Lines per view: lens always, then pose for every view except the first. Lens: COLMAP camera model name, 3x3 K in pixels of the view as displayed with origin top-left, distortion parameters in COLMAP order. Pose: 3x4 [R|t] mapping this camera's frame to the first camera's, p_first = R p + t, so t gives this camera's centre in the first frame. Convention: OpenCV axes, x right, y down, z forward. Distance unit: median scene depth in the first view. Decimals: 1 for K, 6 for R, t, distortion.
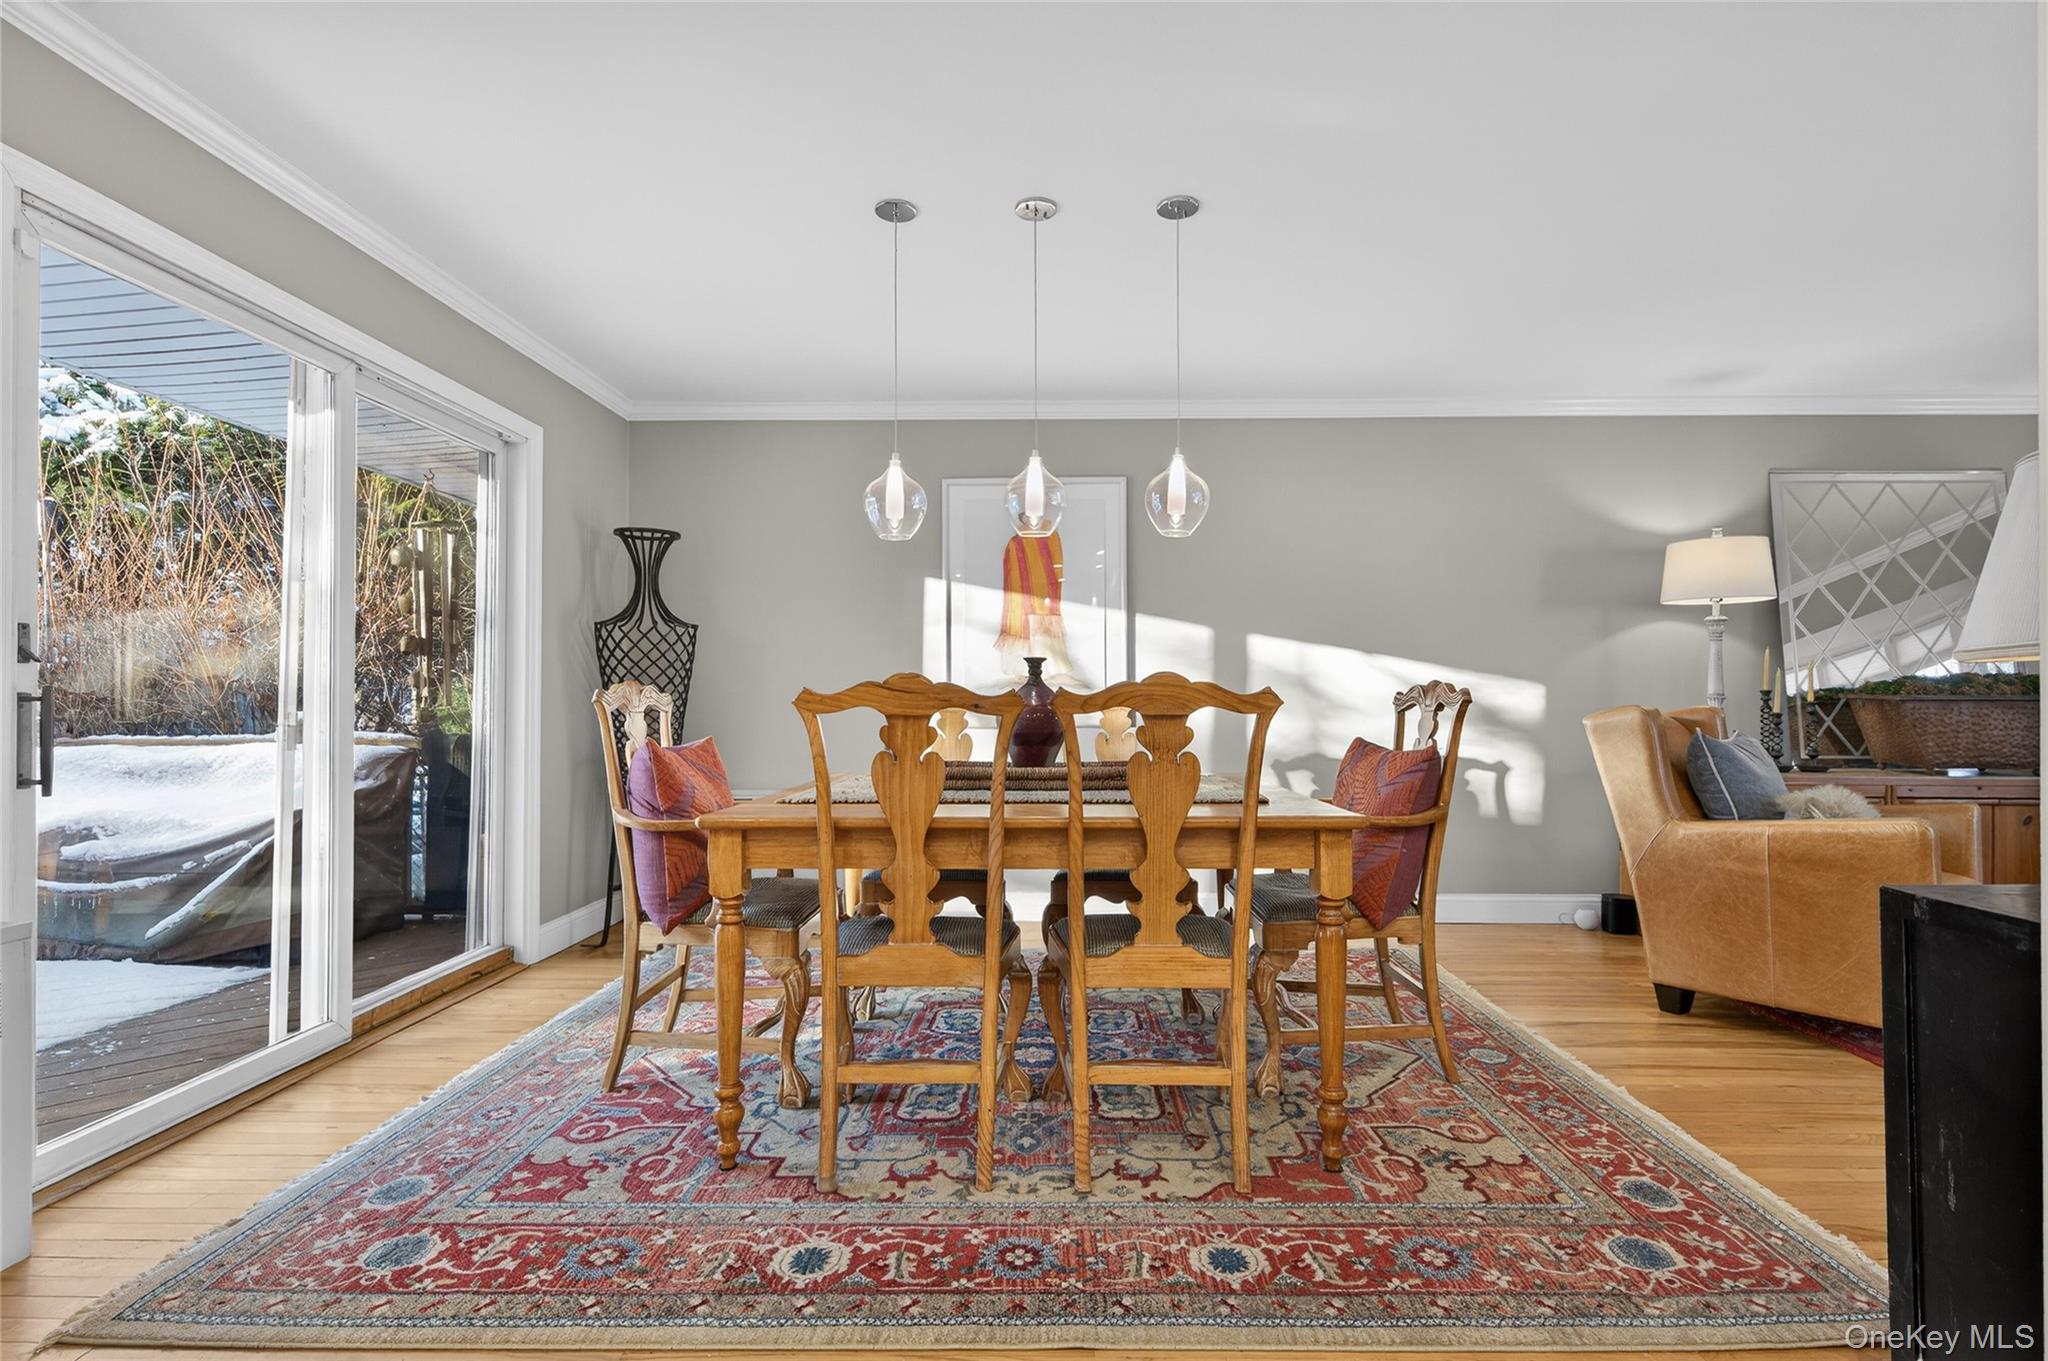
lens RADIAL K [[962.5, 0, 1039.9], [0, 962.5, 690.7], [0, 0, 1]] dist [0.002407, -0.000097]
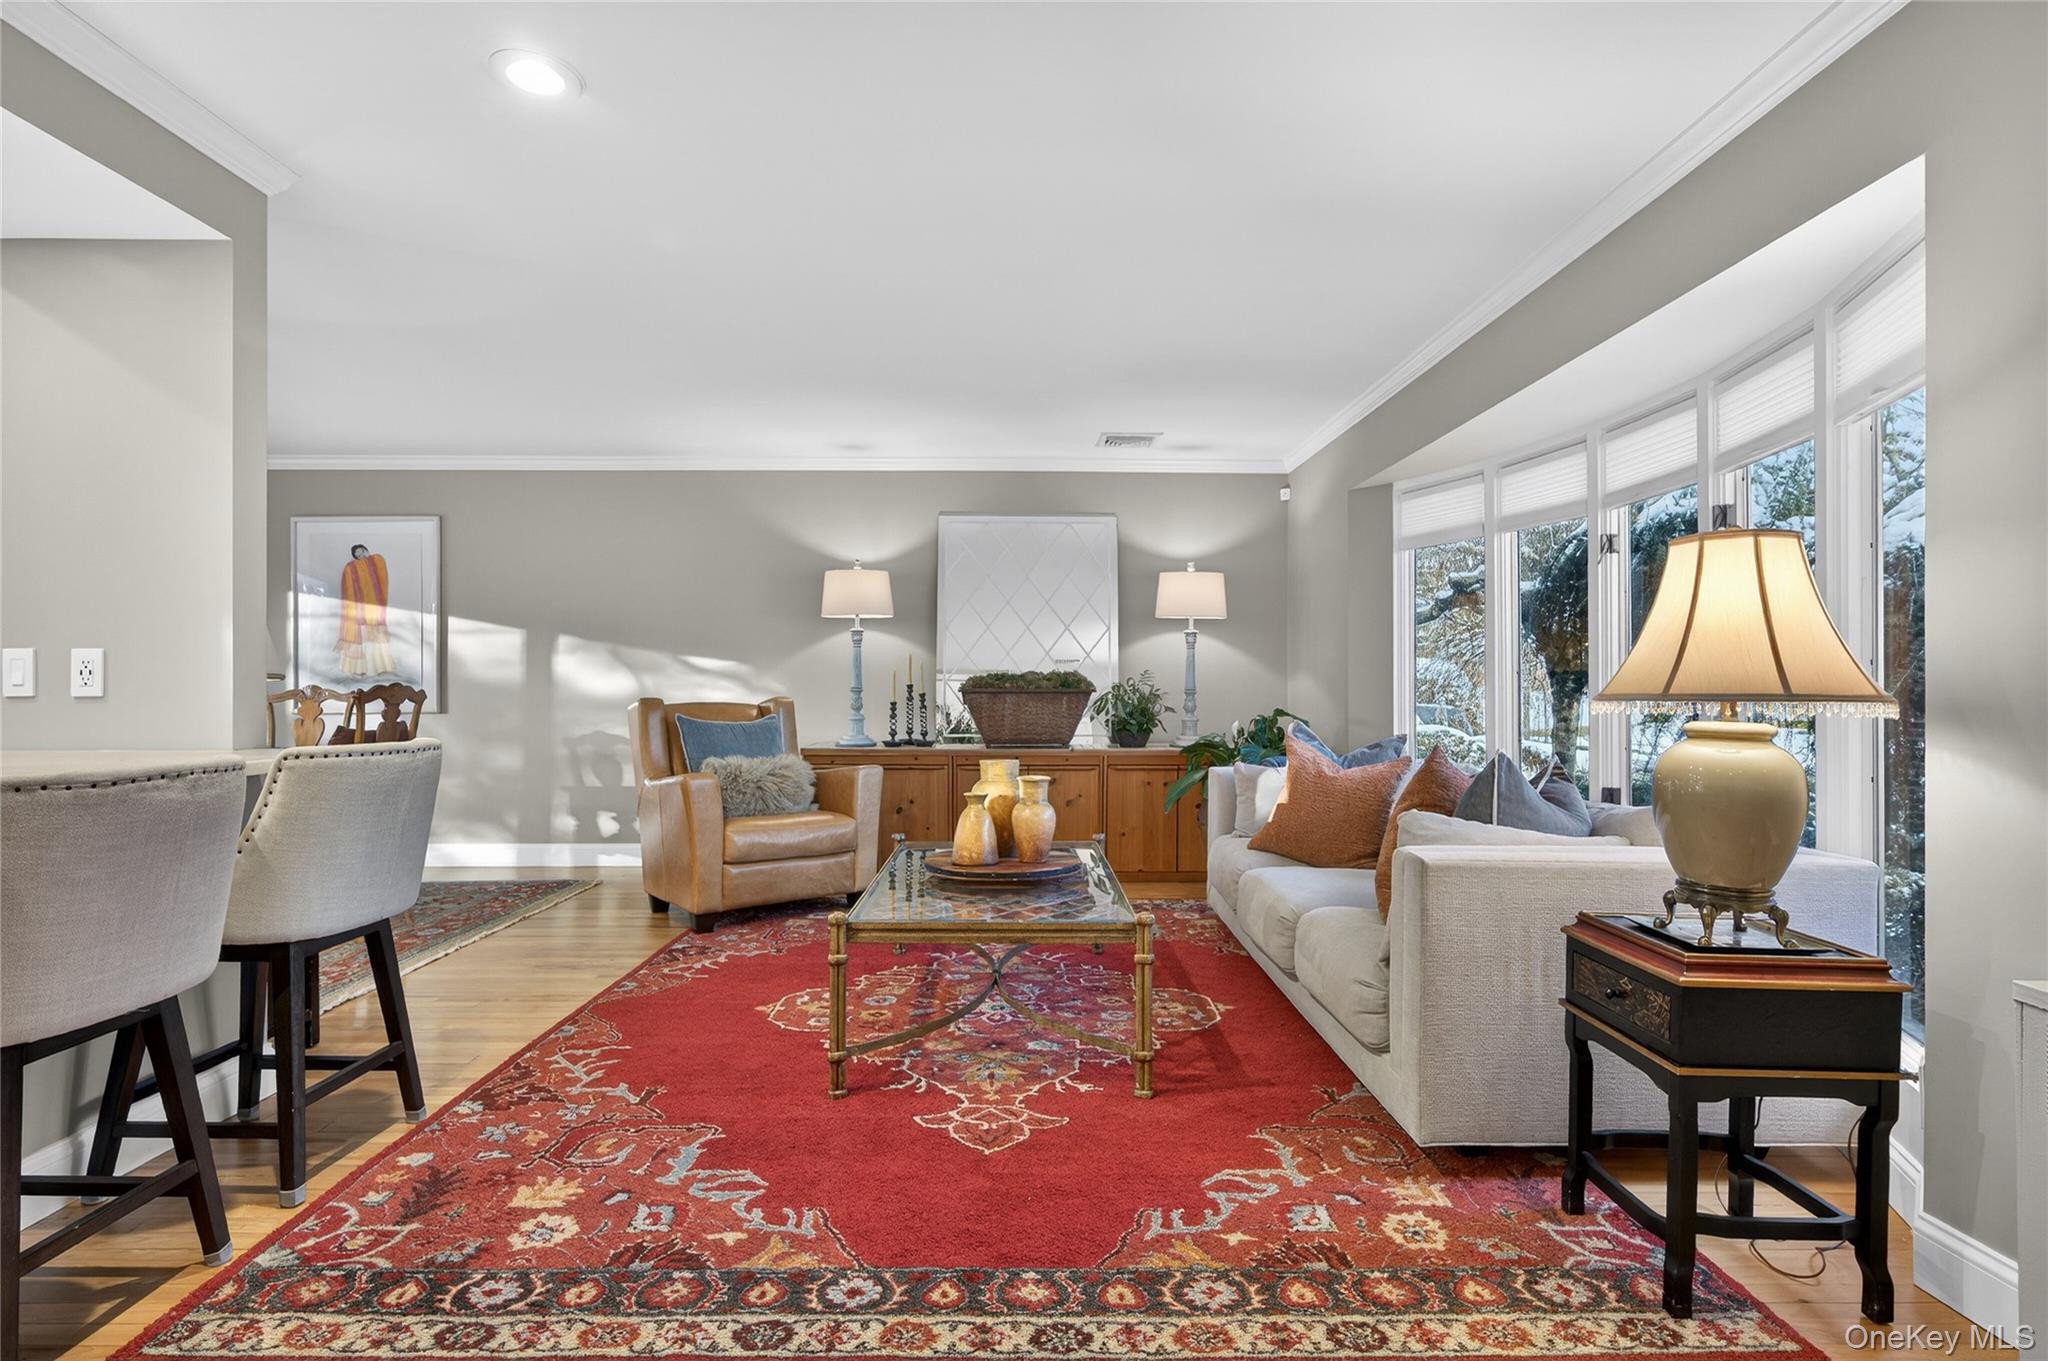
lens RADIAL K [[1051.0, 0, 1024.0], [0, 1051.0, 680.5], [0, 0, 1]] dist [-0.000382, -0.000562]
pose [[0.999572, -0.001744, 0.029185, 1.350966], [0.001571, 0.999981, 0.005940, -0.024936], [-0.029195, -0.005892, 0.999556, -0.652303]]
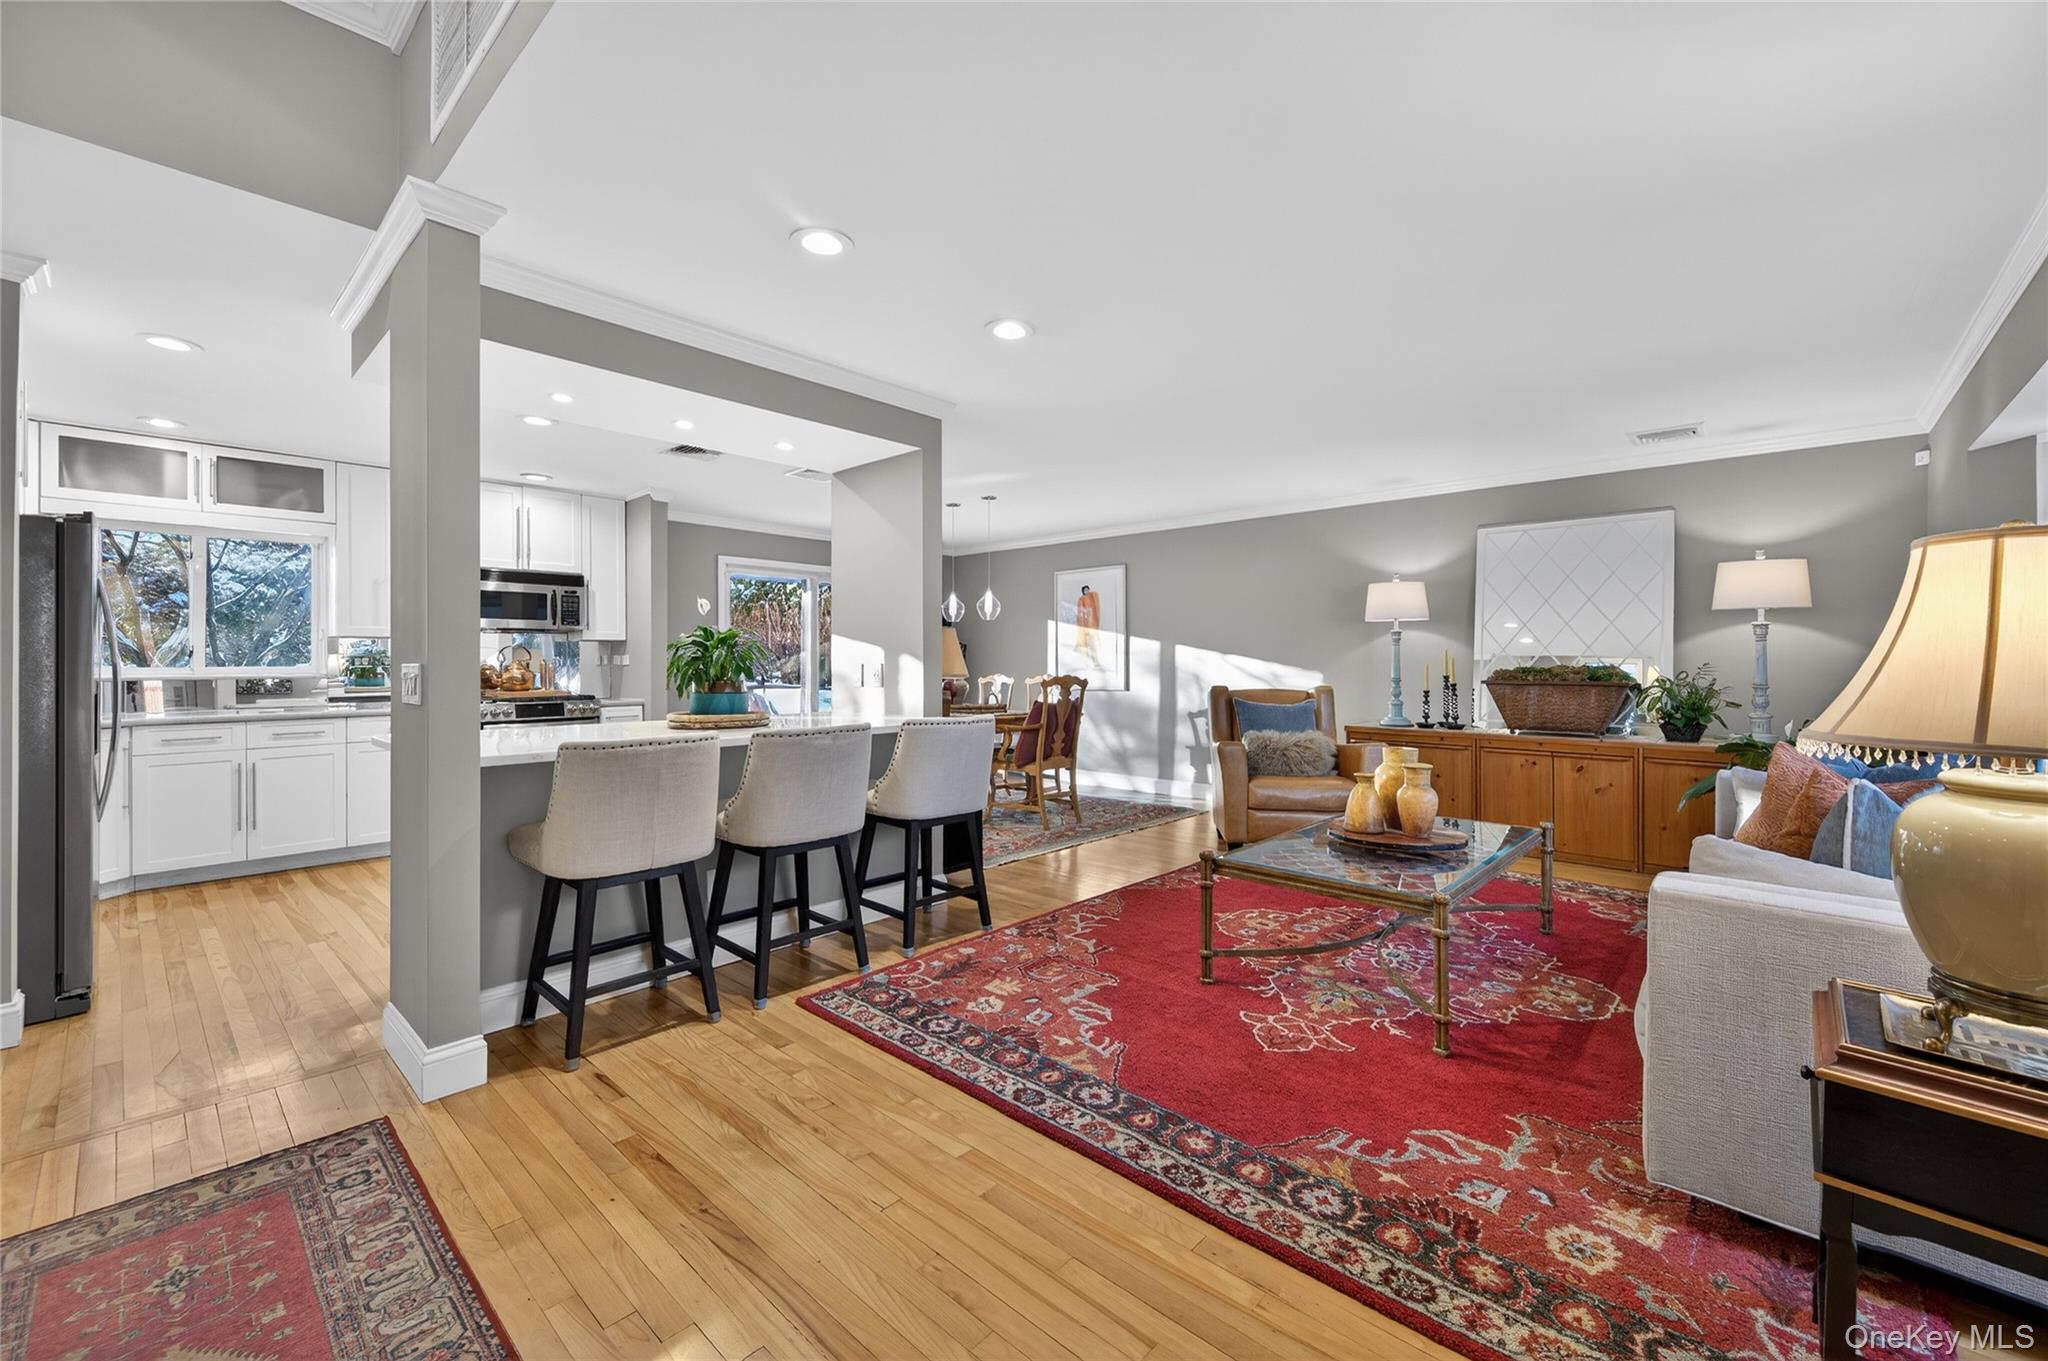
lens RADIAL K [[816.4, 0, 1039.4], [0, 816.4, 657.8], [0, 0, 1]] dist [0.001979, 0.000028]
pose [[0.755590, -0.006393, -0.655014, 1.722059], [0.009023, 0.999959, 0.000649, -0.056913], [0.654983, -0.006401, 0.755617, -0.617515]]
